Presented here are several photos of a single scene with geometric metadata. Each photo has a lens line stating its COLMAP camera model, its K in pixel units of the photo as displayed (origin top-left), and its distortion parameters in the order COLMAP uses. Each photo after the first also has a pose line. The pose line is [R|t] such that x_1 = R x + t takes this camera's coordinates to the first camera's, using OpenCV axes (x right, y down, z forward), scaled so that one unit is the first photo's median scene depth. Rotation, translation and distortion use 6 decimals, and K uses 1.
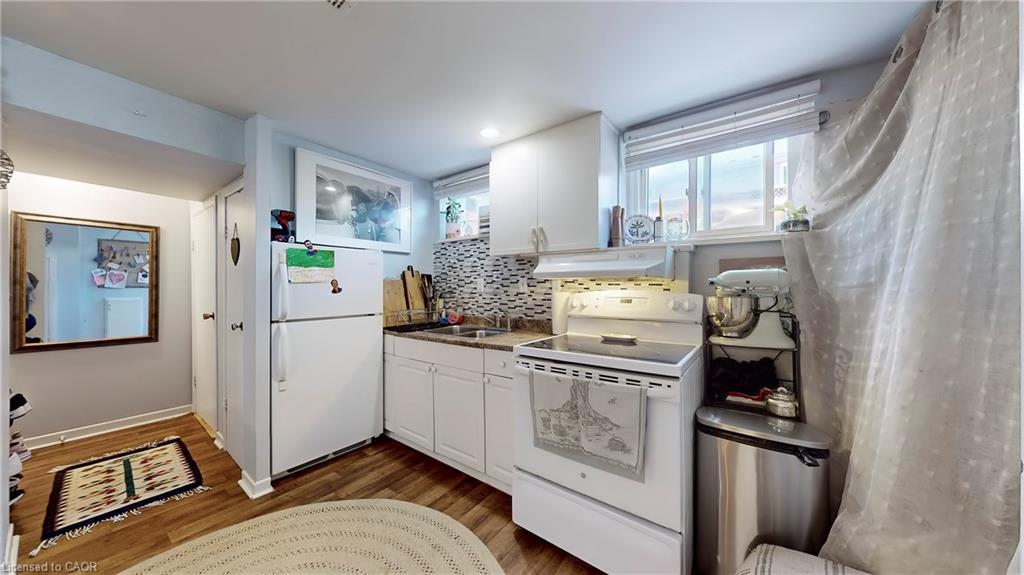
lens RADIAL K [[323.4, 0, 512.0], [0, 323.4, 287.5], [0, 0, 1]] dist [-0.000108, -0.000048]
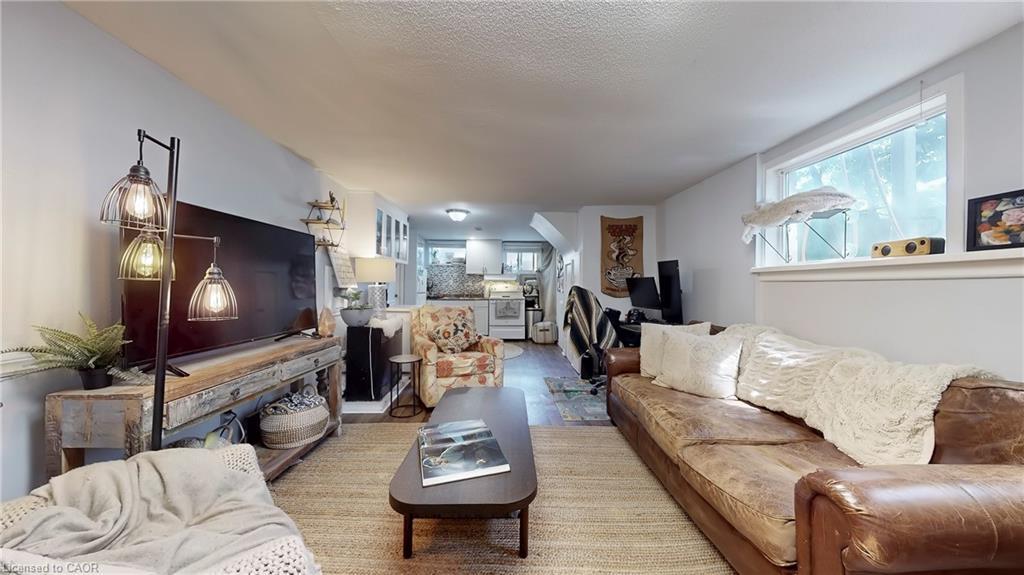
lens RADIAL K [[323.4, 0, 512.0], [0, 323.4, 287.5], [0, 0, 1]] dist [-0.000108, -0.000048]
pose [[0.779897, 0.002680, 0.625903, -2.382502], [-0.009559, 0.999925, 0.007630, 0.013345], [-0.625835, -0.011934, 0.779864, -2.459459]]
